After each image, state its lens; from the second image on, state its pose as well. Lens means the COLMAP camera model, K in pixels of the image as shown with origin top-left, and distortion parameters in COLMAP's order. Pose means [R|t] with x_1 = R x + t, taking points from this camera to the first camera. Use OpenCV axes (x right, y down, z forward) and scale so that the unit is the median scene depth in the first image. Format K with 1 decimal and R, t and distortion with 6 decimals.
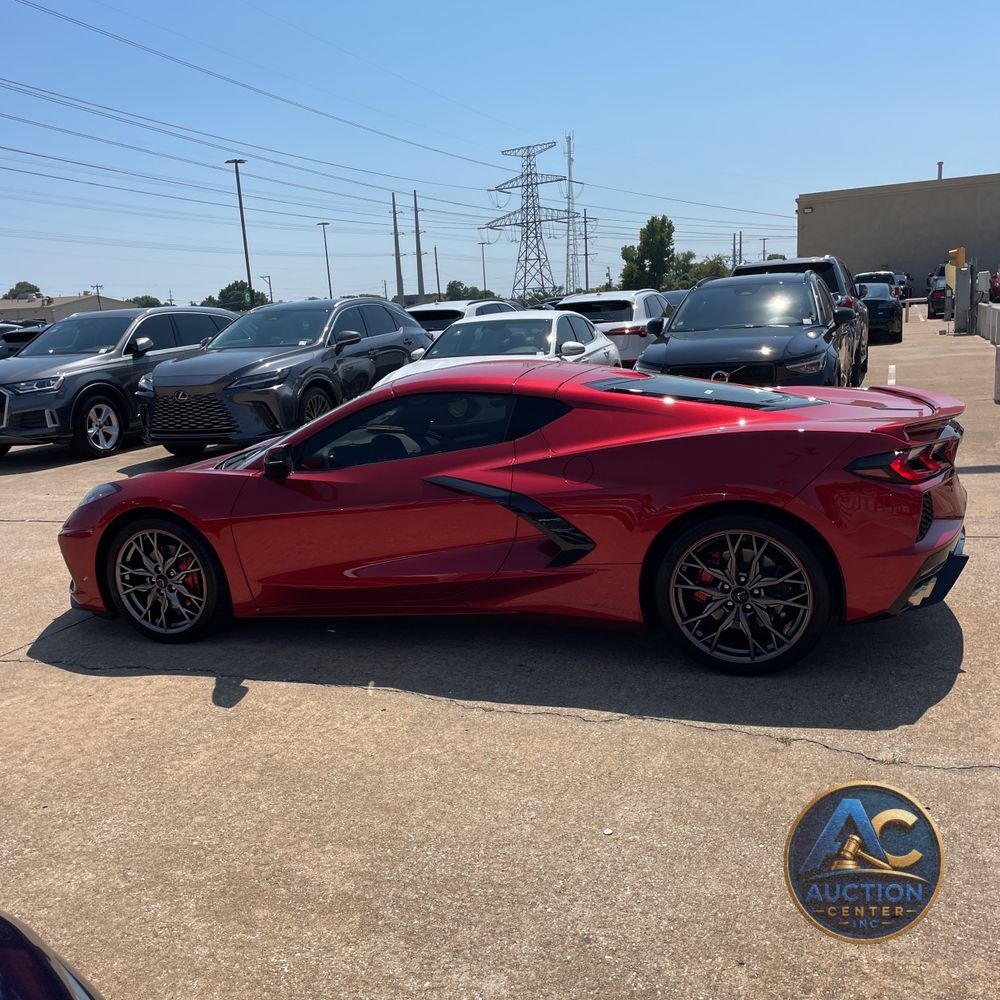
lens RADIAL K [[1021.4, 0, 502.3], [0, 1021.4, 523.6], [0, 0, 1]] dist [0.015771, 0.000000]
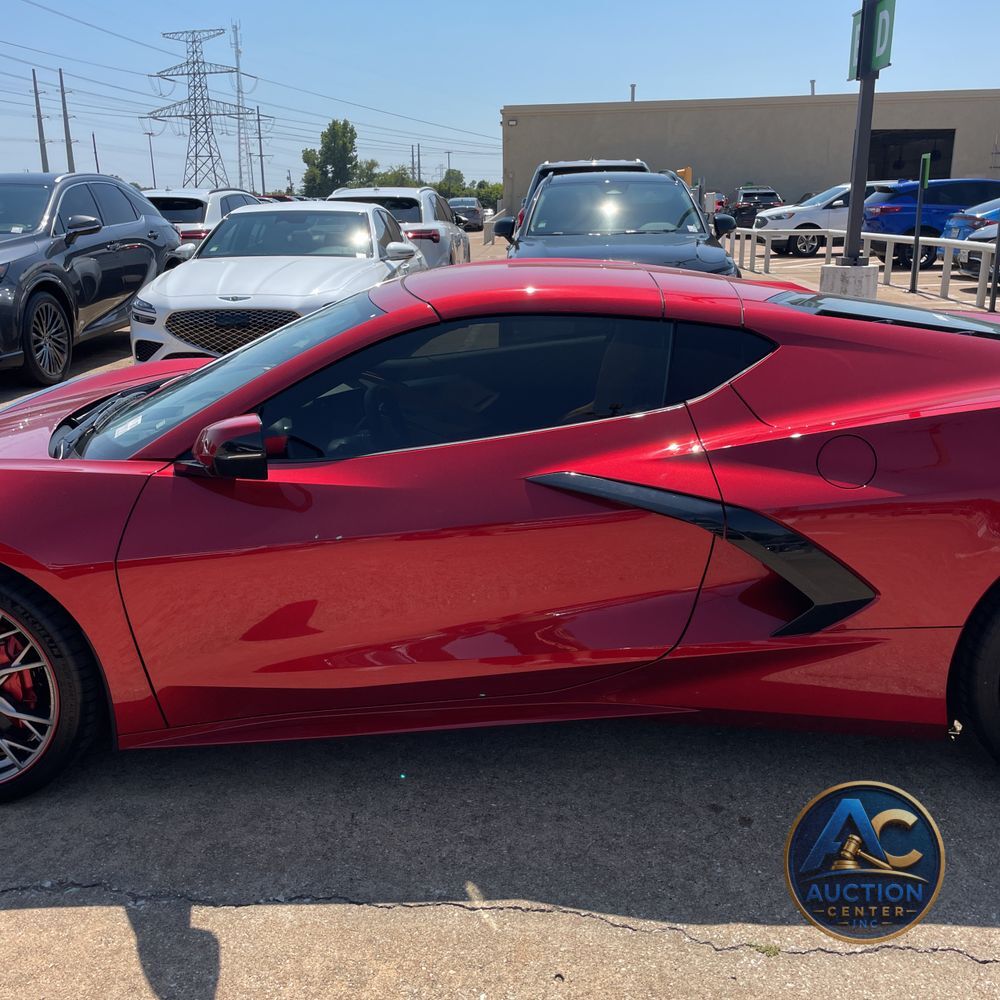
lens RADIAL K [[1021.4, 0, 515.3], [0, 1021.4, 502.5], [0, 0, 1]] dist [0.015771, 0.000000]
pose [[0.948357, -0.040122, 0.314658, -0.102598], [0.020198, 0.997593, 0.066330, -0.027195], [-0.316562, -0.056549, 0.946885, 0.205482]]
